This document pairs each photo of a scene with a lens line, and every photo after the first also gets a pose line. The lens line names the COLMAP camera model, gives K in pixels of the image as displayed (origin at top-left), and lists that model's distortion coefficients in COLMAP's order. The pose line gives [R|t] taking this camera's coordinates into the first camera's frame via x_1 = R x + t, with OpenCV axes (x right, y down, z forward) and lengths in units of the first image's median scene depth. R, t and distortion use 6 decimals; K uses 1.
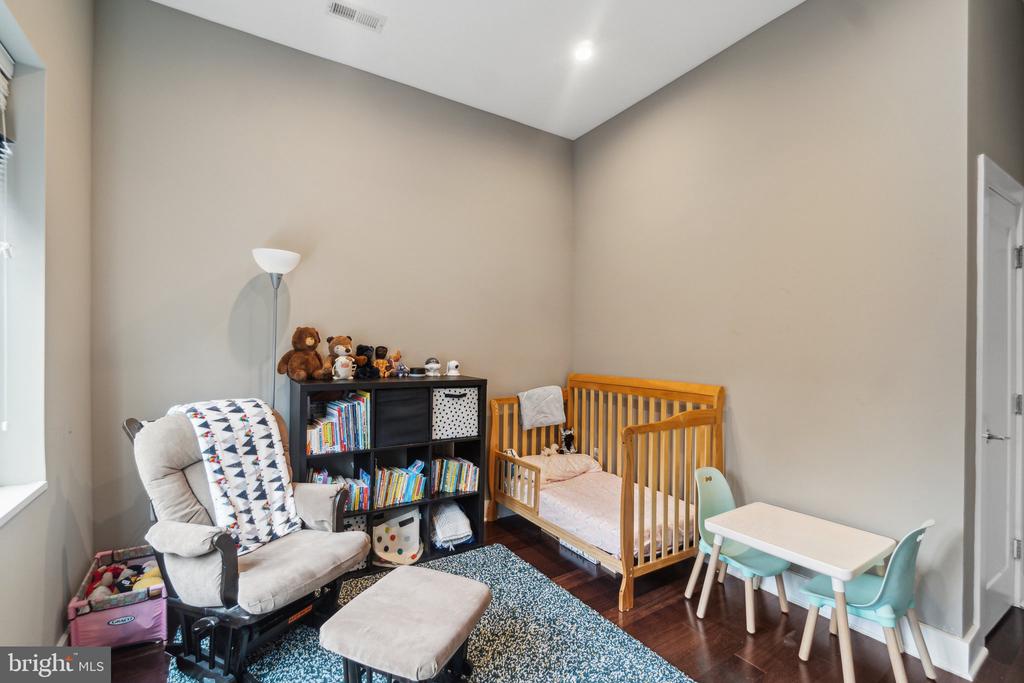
lens RADIAL K [[443.2, 0, 509.8], [0, 443.2, 341.2], [0, 0, 1]] dist [-0.003691, 0.000895]
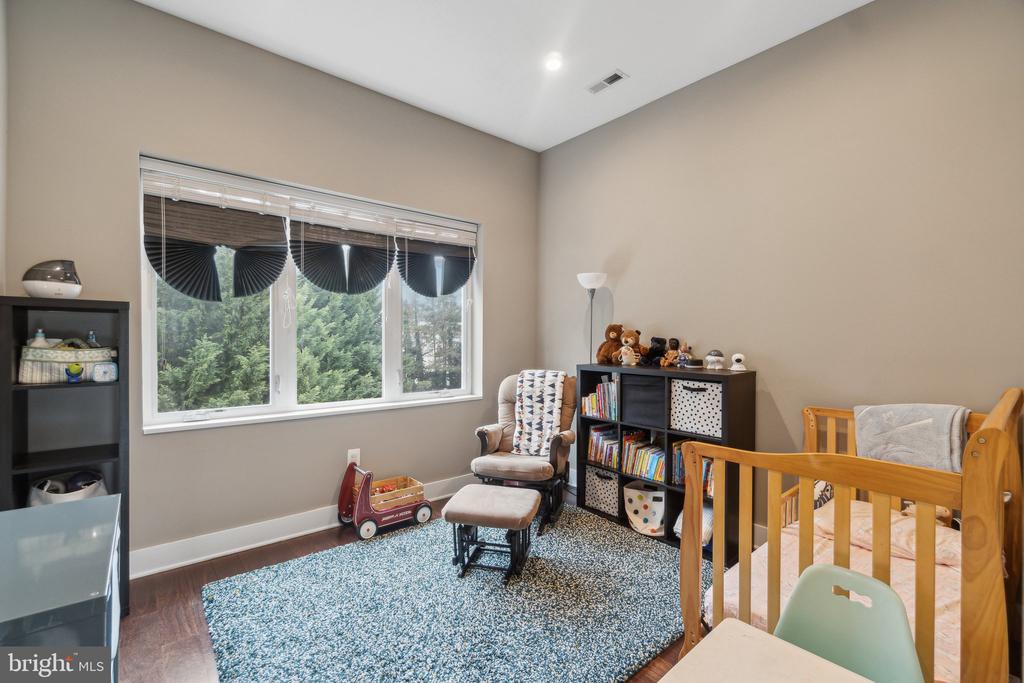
lens RADIAL K [[443.2, 0, 510.6], [0, 443.2, 344.6], [0, 0, 1]] dist [-0.003691, 0.000895]
pose [[0.143533, 0.003452, -0.989640, 0.800368], [0.007659, 0.999960, 0.004599, 0.020912], [0.989616, -0.008240, 0.143501, 0.497155]]
